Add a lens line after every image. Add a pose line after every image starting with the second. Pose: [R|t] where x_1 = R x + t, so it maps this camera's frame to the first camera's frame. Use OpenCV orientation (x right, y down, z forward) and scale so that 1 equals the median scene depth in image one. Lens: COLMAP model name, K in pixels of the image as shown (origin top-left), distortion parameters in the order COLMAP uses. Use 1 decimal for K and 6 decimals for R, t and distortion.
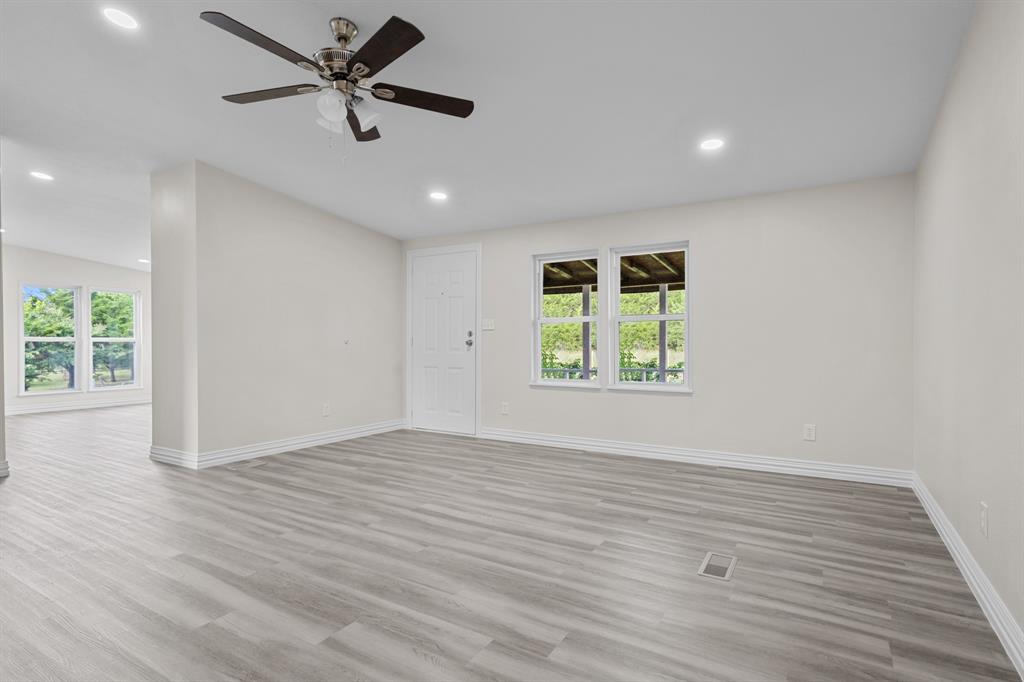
lens RADIAL K [[515.5, 0, 512.1], [0, 515.5, 352.1], [0, 0, 1]] dist [-0.000017, 0.000289]
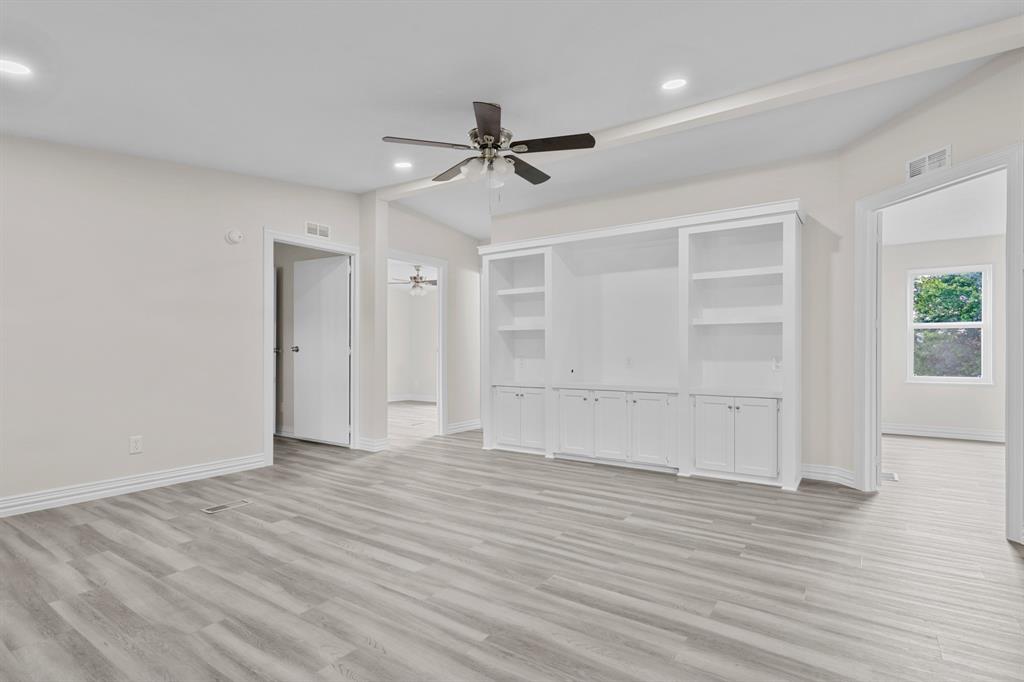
lens RADIAL K [[515.5, 0, 512.1], [0, 515.5, 352.1], [0, 0, 1]] dist [-0.000017, 0.000289]
pose [[-0.997719, -0.001047, 0.067503, -0.377661], [0.000665, 0.999679, 0.025337, -0.036965], [-0.067508, 0.025324, -0.997397, 1.850573]]
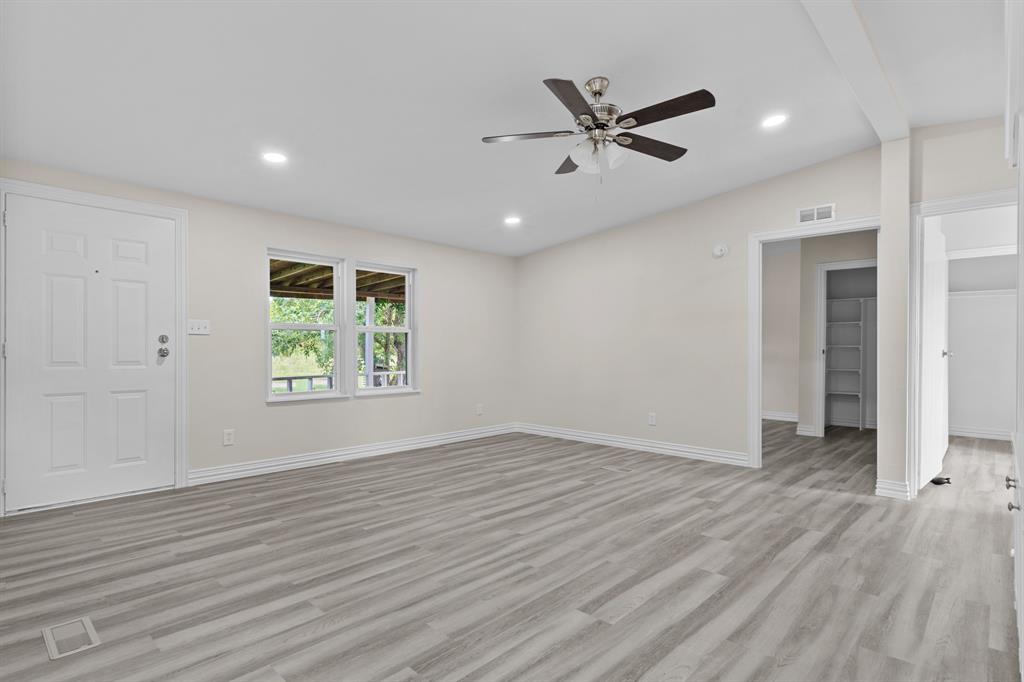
lens RADIAL K [[515.5, 0, 512.1], [0, 515.5, 352.1], [0, 0, 1]] dist [-0.000017, 0.000289]
pose [[0.215593, -0.004281, 0.976474, -1.211993], [0.016404, 0.999865, 0.000762, -0.021094], [-0.976345, 0.015853, 0.215634, 0.757146]]
